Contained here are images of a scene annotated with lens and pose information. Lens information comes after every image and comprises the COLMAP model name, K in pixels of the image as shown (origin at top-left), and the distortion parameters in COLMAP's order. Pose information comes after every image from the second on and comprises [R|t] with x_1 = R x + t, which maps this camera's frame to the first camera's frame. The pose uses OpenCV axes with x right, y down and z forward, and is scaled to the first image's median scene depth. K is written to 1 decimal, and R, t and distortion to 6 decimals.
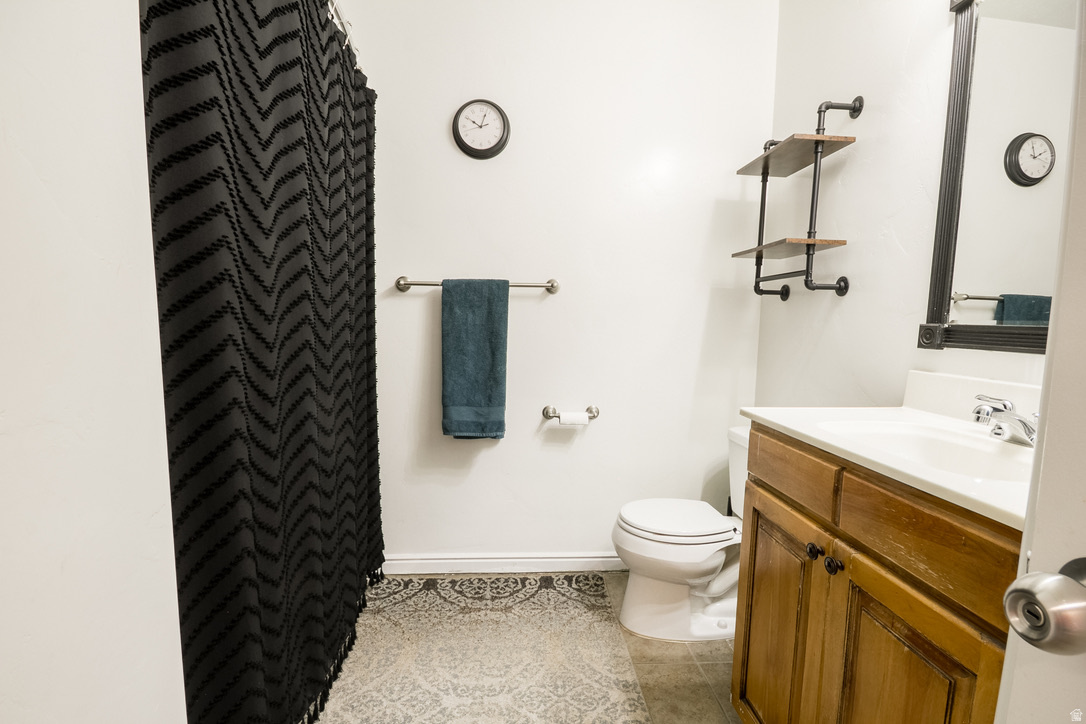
lens RADIAL K [[515.2, 0, 548.1], [0, 515.2, 385.1], [0, 0, 1]] dist [-0.001053, -0.000172]
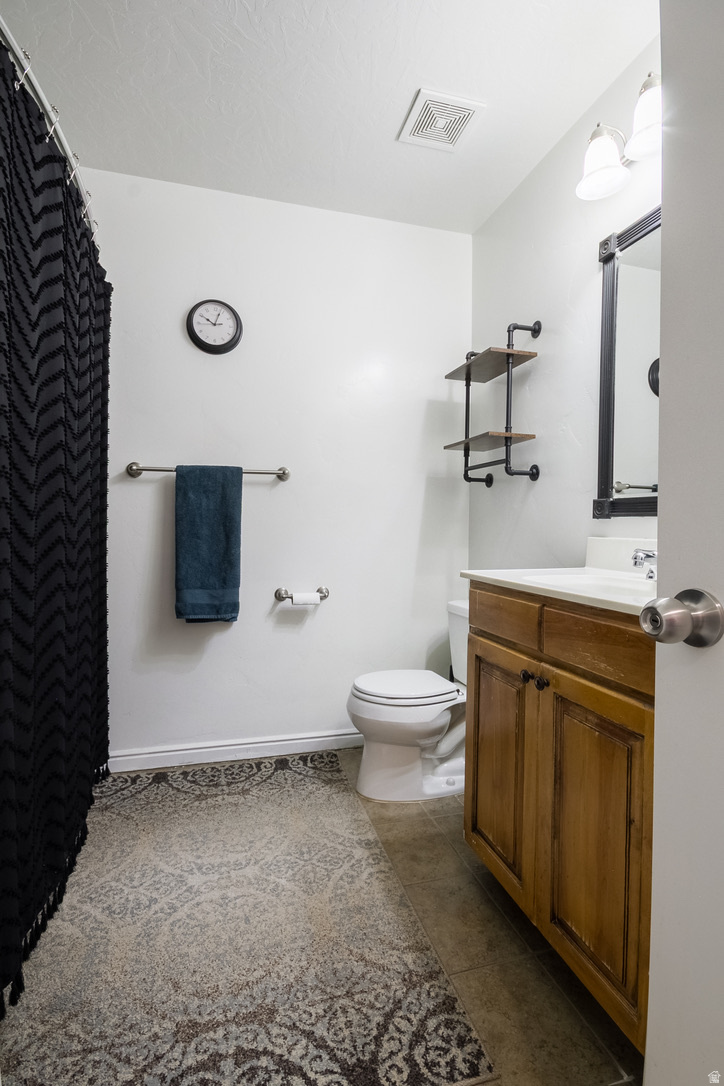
lens RADIAL K [[525.0, 0, 362.0], [0, 525.0, 543.0], [0, 0, 1]] dist [0.000218, 0.000692]
pose [[0.980659, -0.014777, 0.195166, -0.056803], [0.031280, 0.996162, -0.081749, 0.053707], [-0.193209, 0.086273, 0.977357, -0.092572]]
